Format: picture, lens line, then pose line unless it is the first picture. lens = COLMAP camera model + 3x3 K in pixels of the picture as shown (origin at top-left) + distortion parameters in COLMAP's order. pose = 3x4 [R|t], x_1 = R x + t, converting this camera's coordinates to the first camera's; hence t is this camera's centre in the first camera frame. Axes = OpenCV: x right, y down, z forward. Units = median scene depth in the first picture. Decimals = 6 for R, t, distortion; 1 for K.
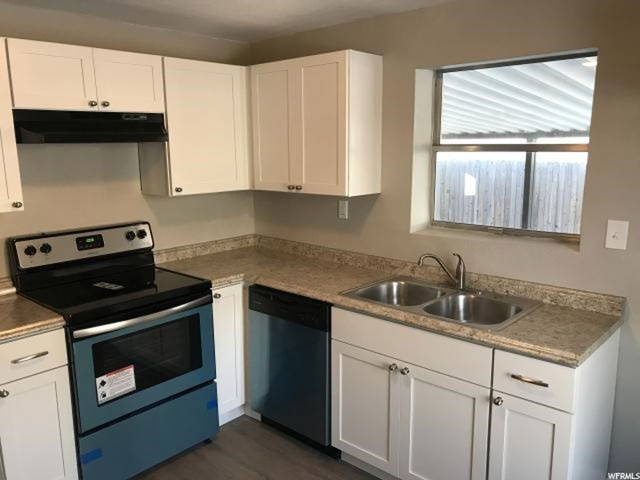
lens RADIAL K [[536.4, 0, 320.0], [0, 536.4, 240.0], [0, 0, 1]] dist [0.078948, -0.100478]
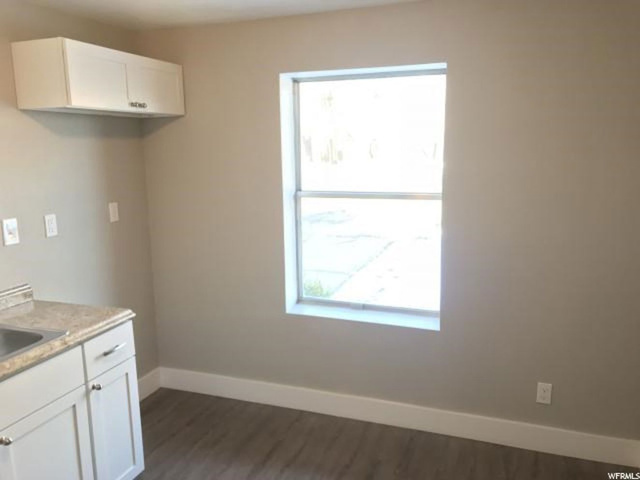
lens RADIAL K [[536.4, 0, 320.0], [0, 536.4, 240.0], [0, 0, 1]] dist [0.078948, -0.100478]
pose [[-0.379638, -0.153693, 0.912279, -0.611234], [0.180738, 0.954781, 0.236067, -0.122302], [-0.907309, 0.254504, -0.334693, 0.694268]]
